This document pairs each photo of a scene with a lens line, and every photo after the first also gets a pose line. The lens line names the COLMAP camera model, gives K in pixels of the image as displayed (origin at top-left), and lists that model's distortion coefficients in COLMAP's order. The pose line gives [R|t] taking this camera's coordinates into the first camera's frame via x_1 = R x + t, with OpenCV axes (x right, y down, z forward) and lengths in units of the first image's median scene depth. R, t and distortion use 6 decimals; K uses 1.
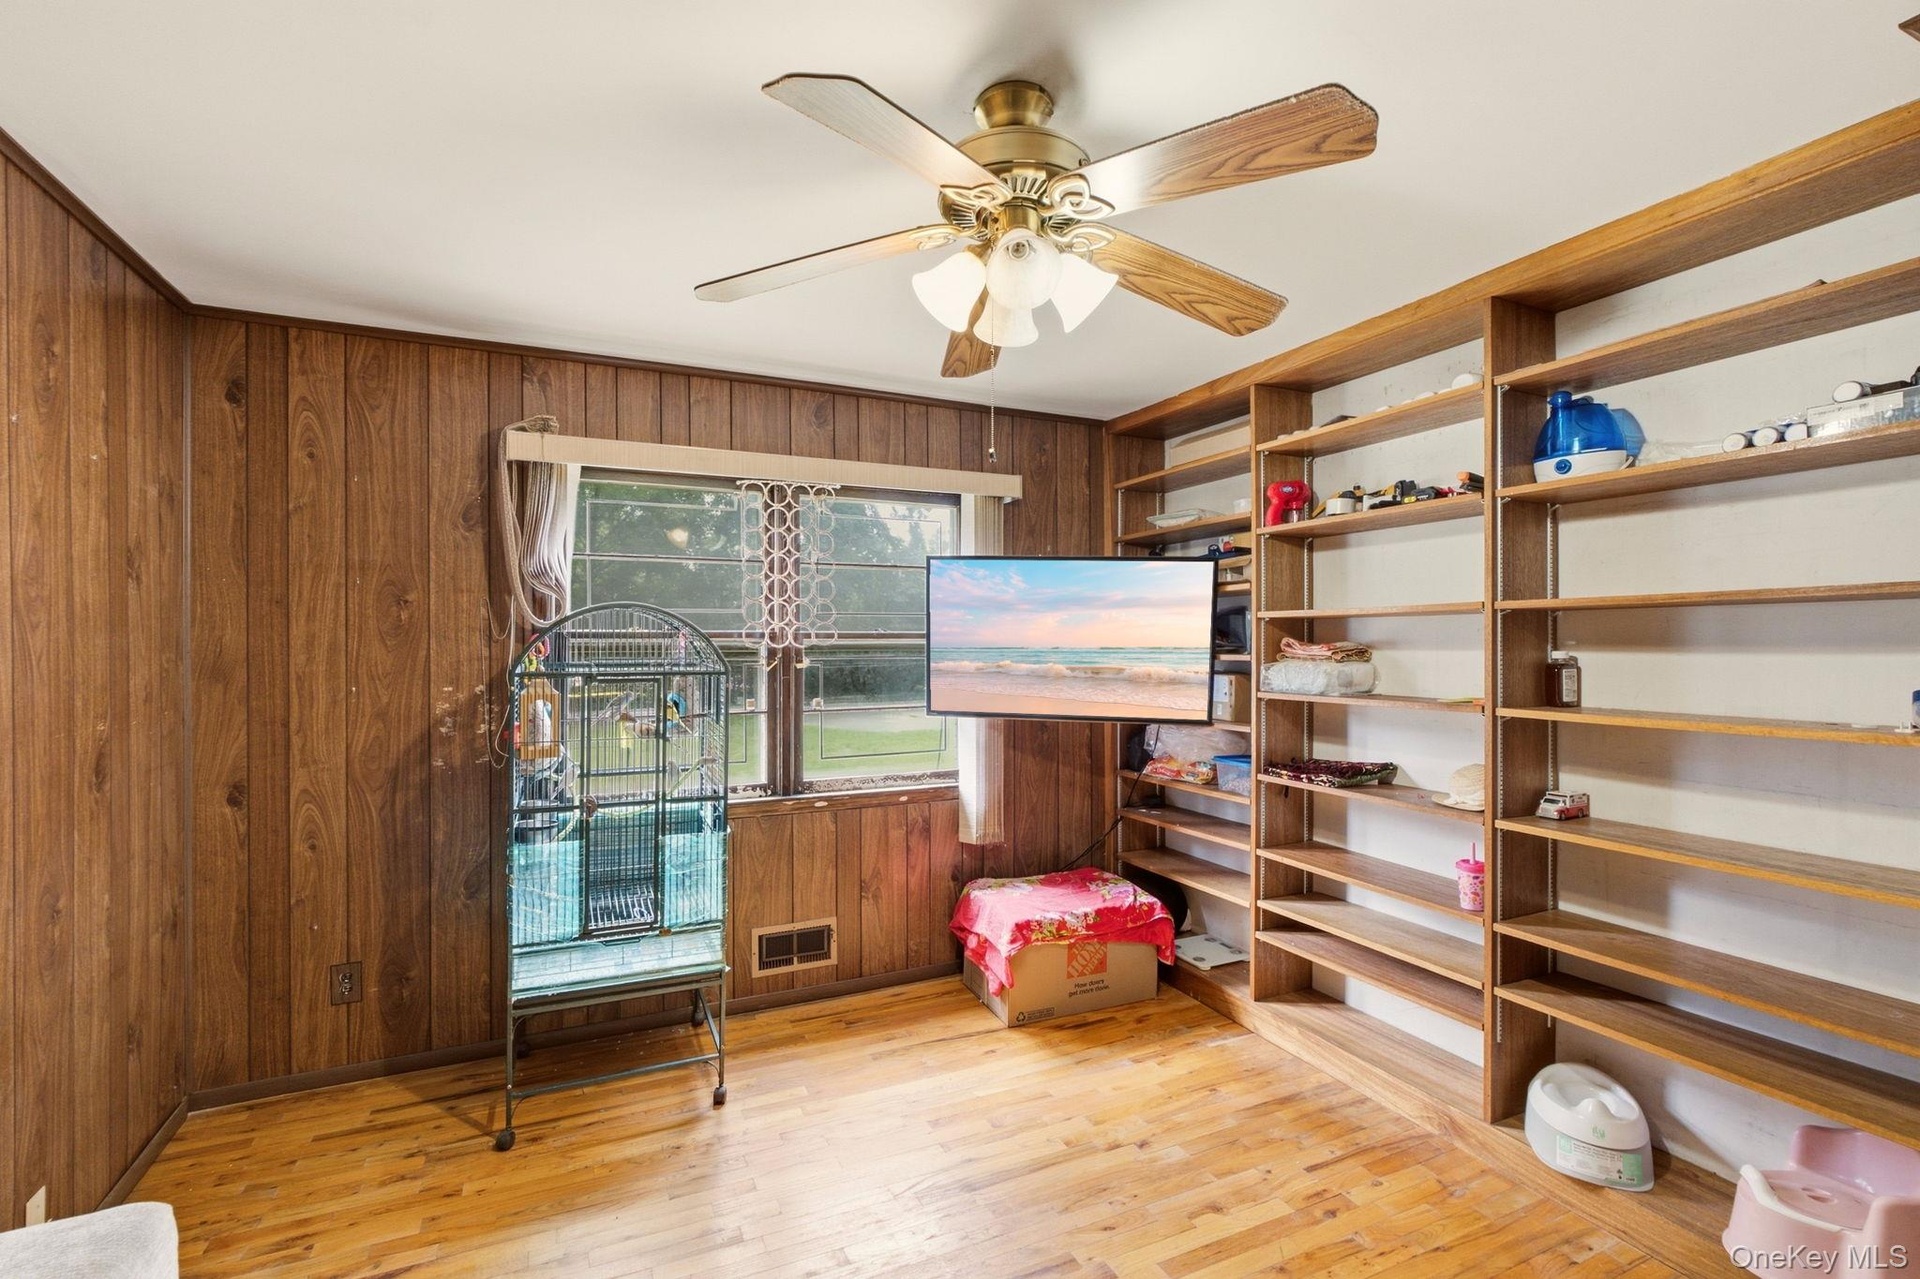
lens RADIAL K [[847.9, 0, 960.0], [0, 847.9, 639.5], [0, 0, 1]] dist [-0.003440, -0.000719]
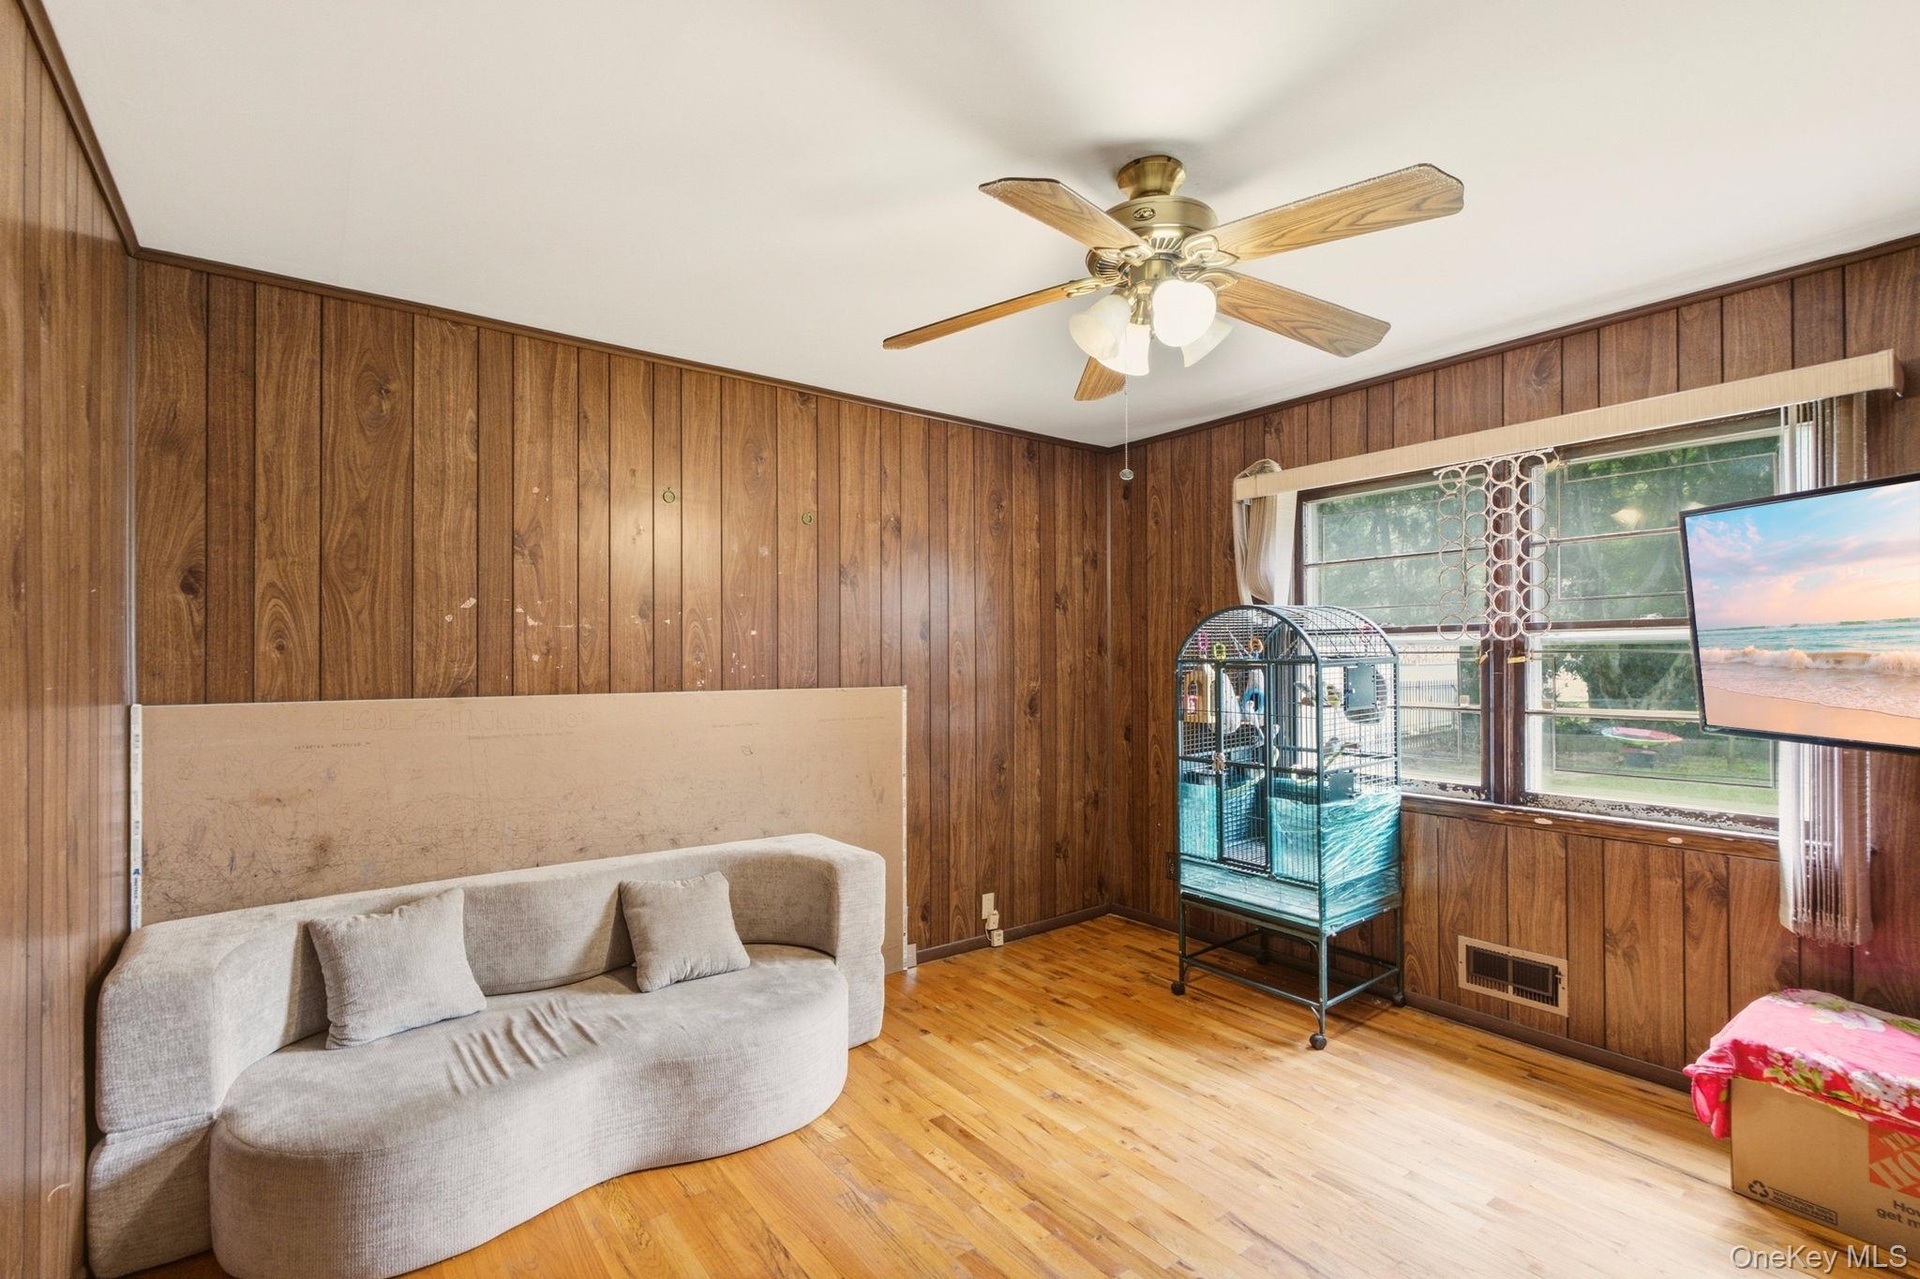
lens RADIAL K [[893.8, 0, 954.3], [0, 893.8, 653.0], [0, 0, 1]] dist [0.000094, 0.000678]
pose [[0.202398, -0.006946, -0.979279, 0.659206], [0.008017, 0.999953, -0.005435, 0.025416], [0.979271, -0.006750, 0.202444, 0.252944]]
